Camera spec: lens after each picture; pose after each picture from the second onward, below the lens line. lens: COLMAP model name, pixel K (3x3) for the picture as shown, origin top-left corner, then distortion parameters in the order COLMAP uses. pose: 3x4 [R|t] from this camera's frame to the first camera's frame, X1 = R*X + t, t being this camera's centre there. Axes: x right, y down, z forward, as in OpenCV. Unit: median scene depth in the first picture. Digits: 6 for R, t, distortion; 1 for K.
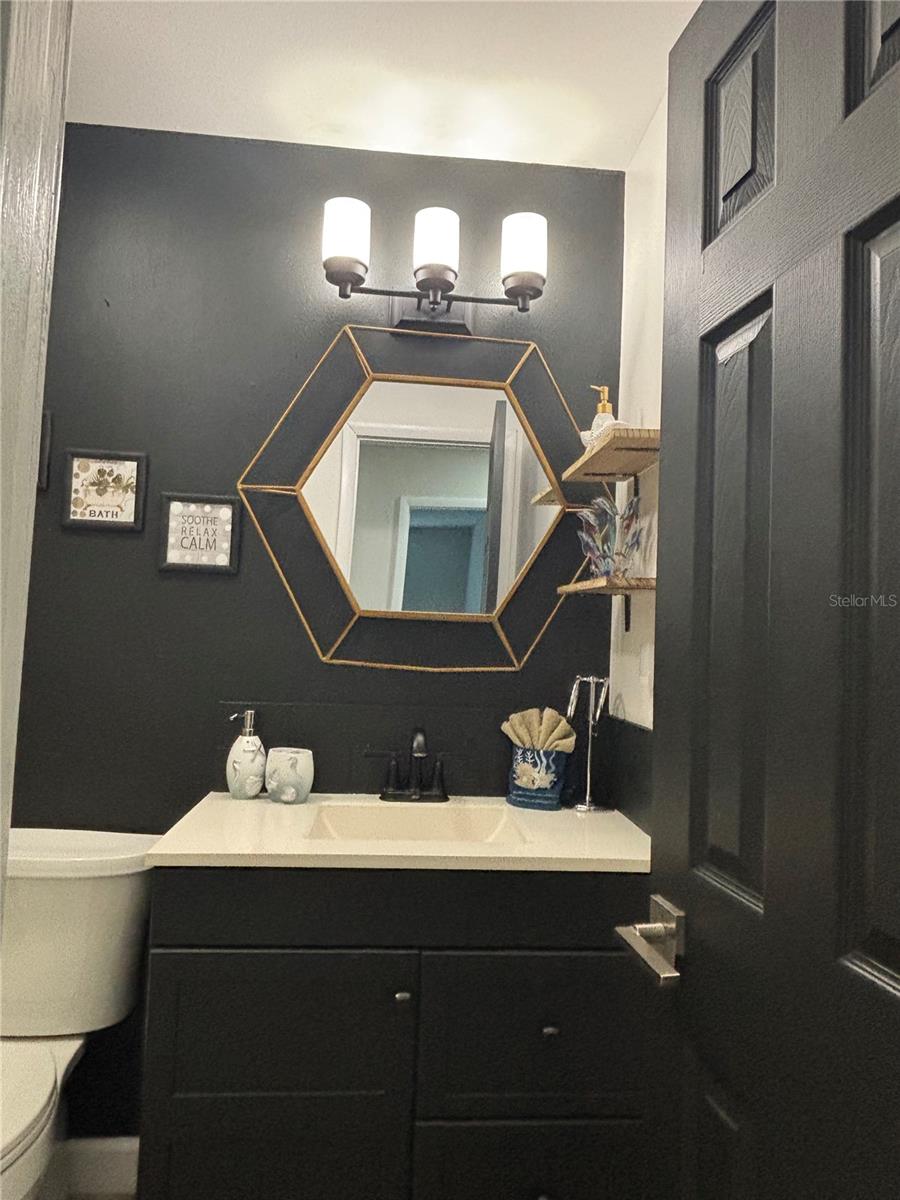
lens RADIAL K [[789.8, 0, 450.0], [0, 789.8, 600.0], [0, 0, 1]] dist [0.058539, -0.081867]
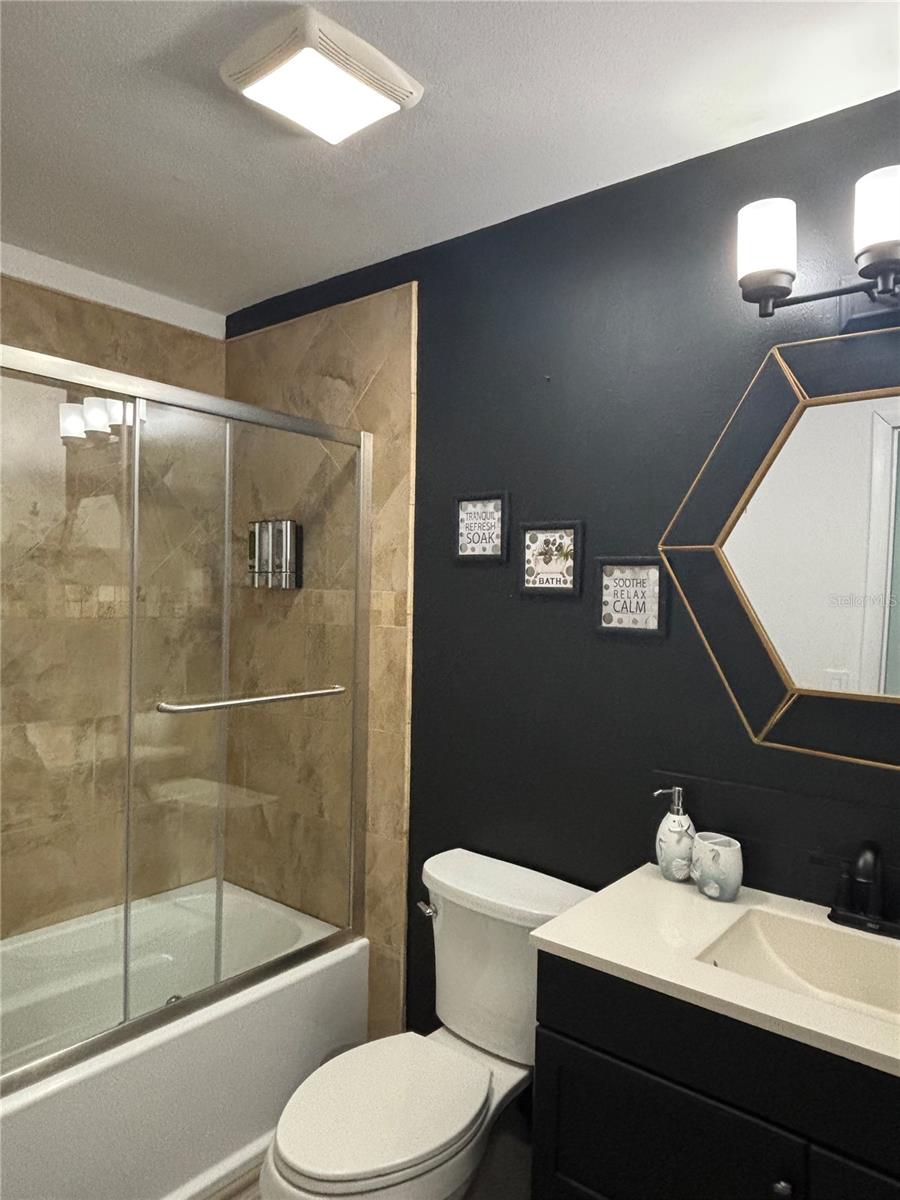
lens RADIAL K [[789.8, 0, 450.0], [0, 789.8, 600.0], [0, 0, 1]] dist [0.058539, -0.081867]
pose [[0.720171, -0.019296, -0.693528, 0.206598], [0.042431, 0.998967, 0.016266, -0.105956], [0.692498, -0.041142, 0.720246, 0.140044]]
